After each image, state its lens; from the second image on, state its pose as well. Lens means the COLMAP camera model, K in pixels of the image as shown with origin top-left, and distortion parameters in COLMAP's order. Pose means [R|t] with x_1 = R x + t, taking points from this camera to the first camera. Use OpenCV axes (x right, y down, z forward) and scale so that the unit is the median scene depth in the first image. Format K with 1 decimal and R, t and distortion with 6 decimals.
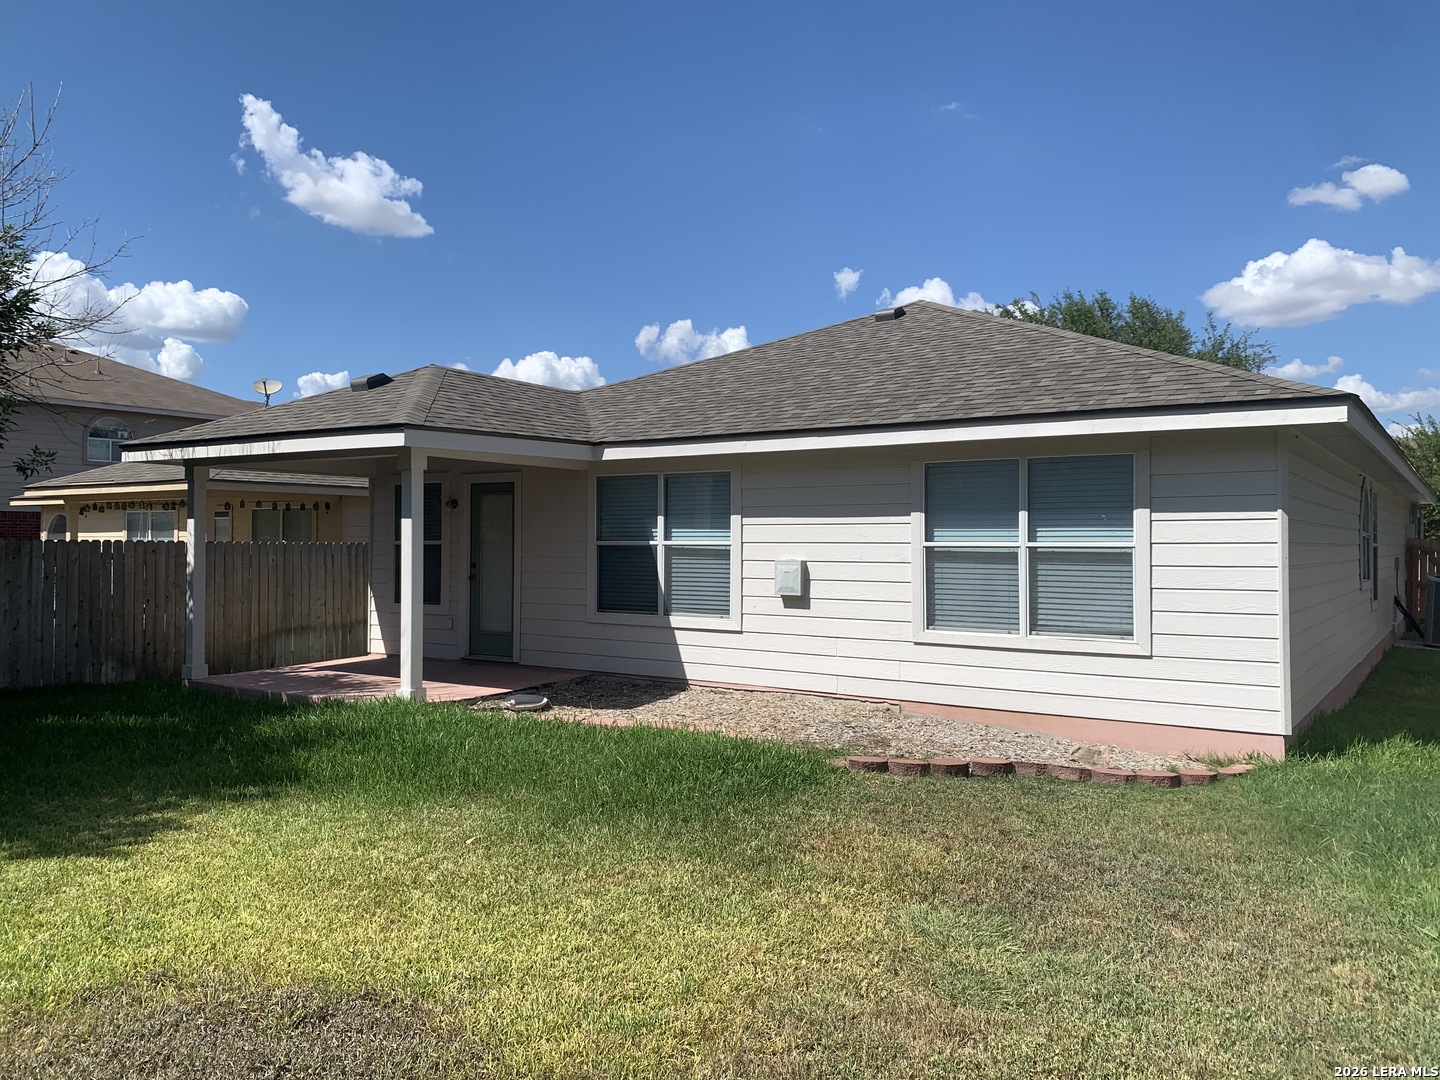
lens RADIAL K [[1111.1, 0, 720.0], [0, 1111.1, 542.2], [0, 0, 1]] dist [0.047558, 0.000732]
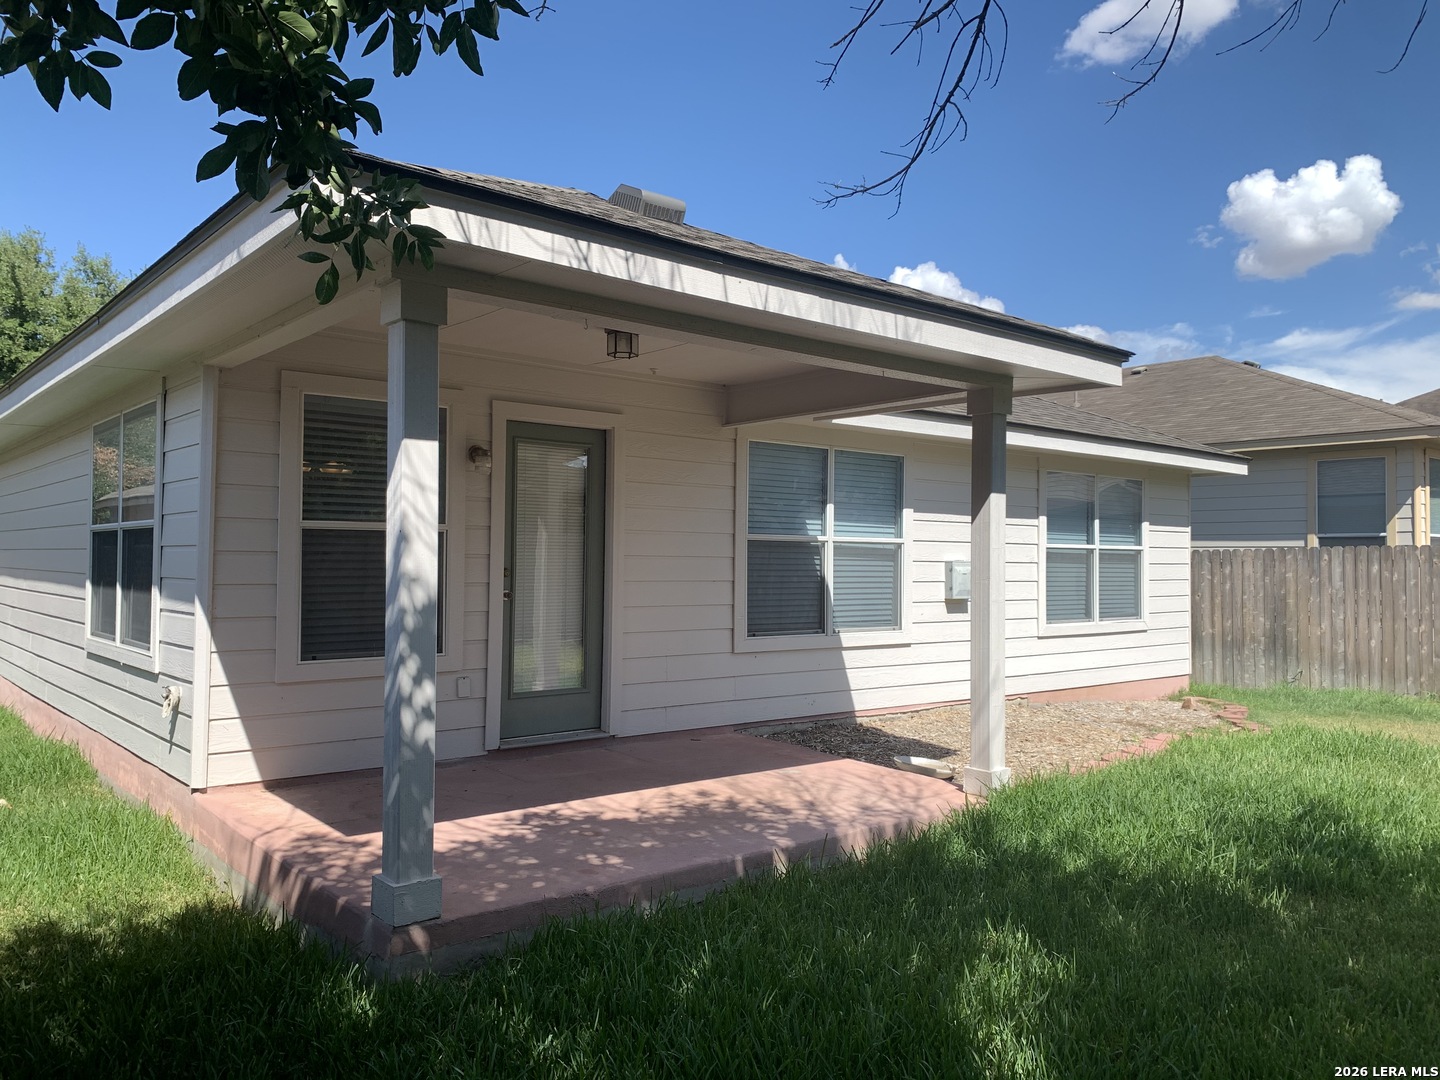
lens RADIAL K [[1111.1, 0, 720.7], [0, 1111.1, 538.9], [0, 0, 1]] dist [0.047558, 0.000732]
pose [[0.268446, 0.015357, 0.963172, -0.846421], [-0.013823, 0.999831, -0.012088, 0.011381], [-0.963196, -0.010069, 0.268613, 0.901884]]
